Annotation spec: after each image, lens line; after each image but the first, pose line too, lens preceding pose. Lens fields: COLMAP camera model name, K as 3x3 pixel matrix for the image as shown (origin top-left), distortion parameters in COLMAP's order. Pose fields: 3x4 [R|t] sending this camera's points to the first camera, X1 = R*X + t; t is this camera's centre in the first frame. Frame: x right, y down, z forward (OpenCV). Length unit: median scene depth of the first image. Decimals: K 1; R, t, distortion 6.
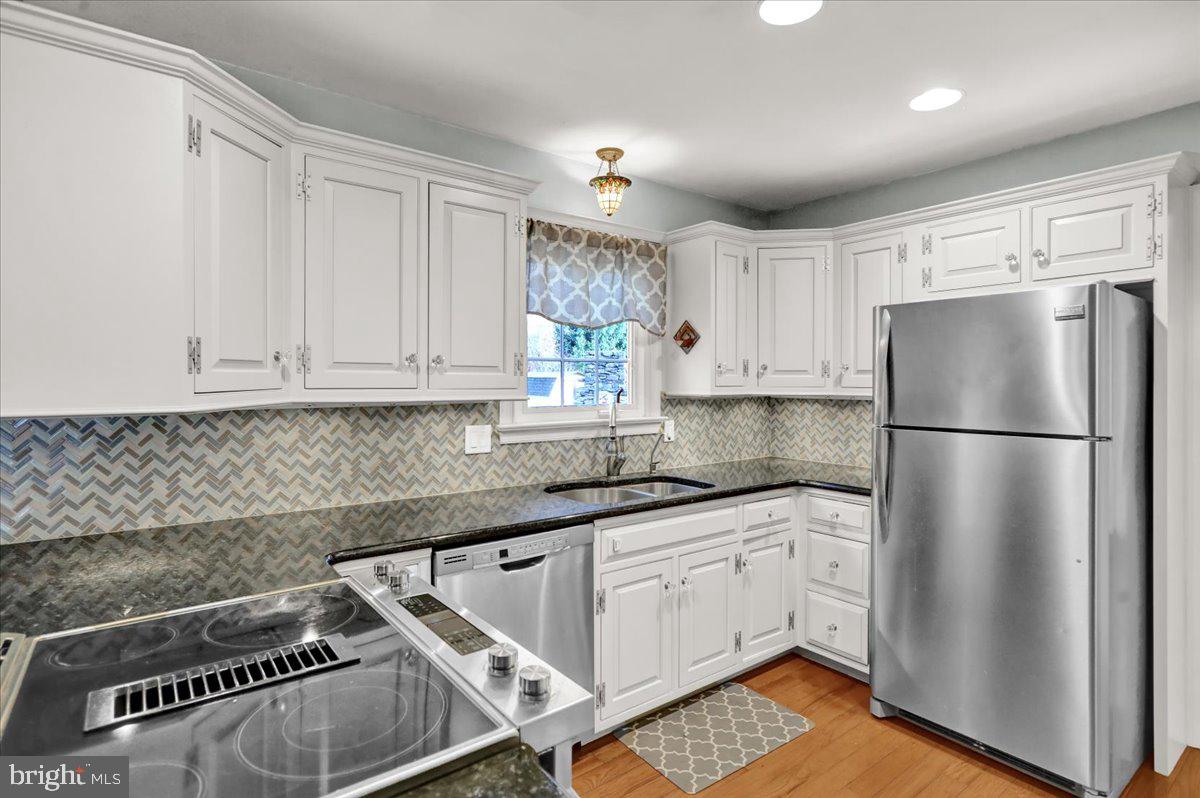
lens RADIAL K [[605.8, 0, 593.1], [0, 605.8, 380.9], [0, 0, 1]] dist [-0.000221, 0.001578]
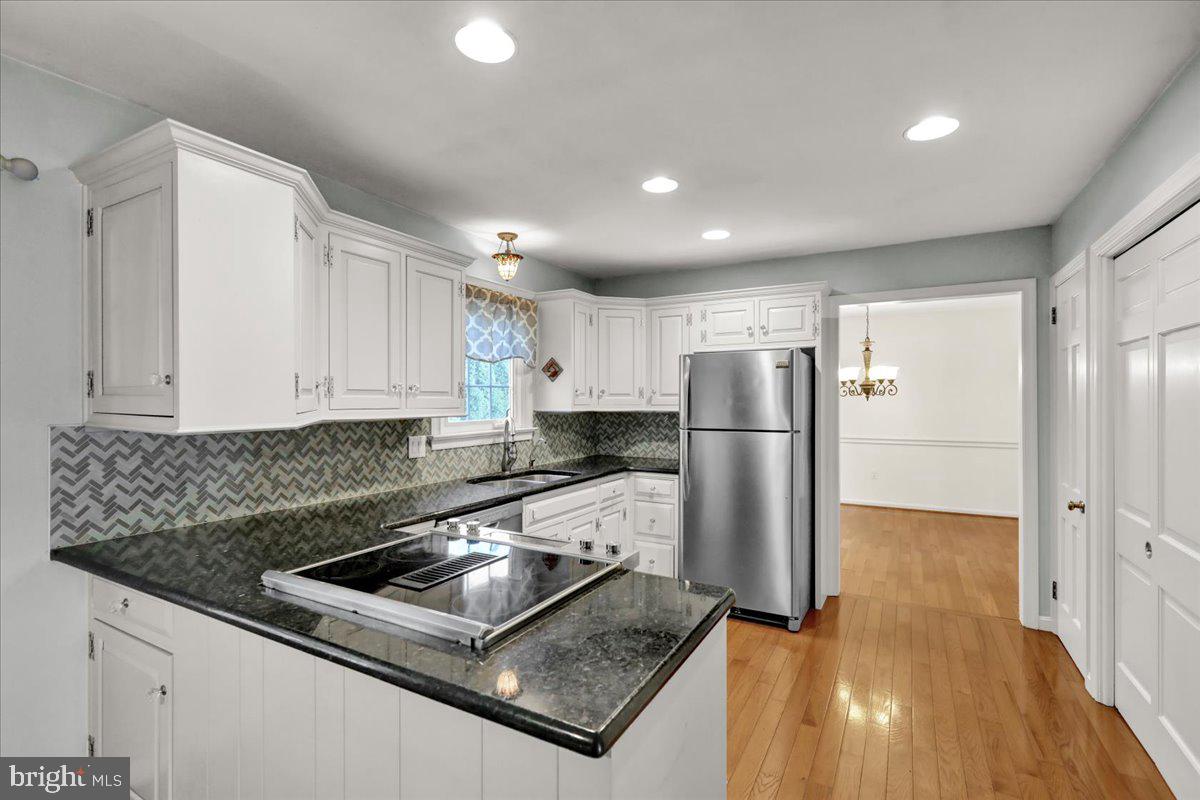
lens RADIAL K [[550.6, 0, 600.0], [0, 550.6, 400.0], [0, 0, 1]] dist [0.000770, 0.000588]
pose [[0.917640, -0.003929, 0.397393, -0.314125], [0.003123, 0.999992, 0.002675, -0.007245], [-0.397400, -0.001213, 0.917645, -0.257846]]
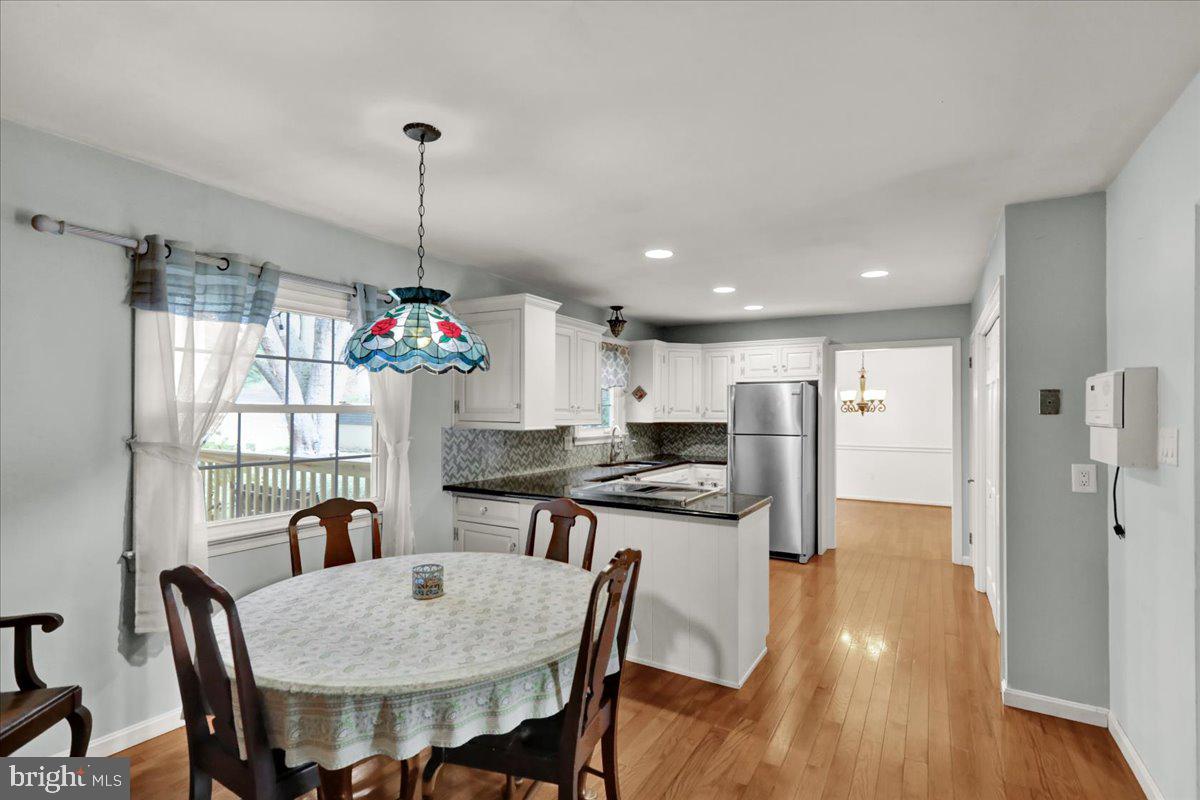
lens RADIAL K [[565.0, 0, 603.3], [0, 565.0, 408.1], [0, 0, 1]] dist [-0.000510, 0.000056]
pose [[0.923710, 0.004060, 0.383071, -0.869446], [-0.002288, 0.999984, -0.005080, -0.017621], [-0.383085, 0.003816, 0.923705, -0.901279]]
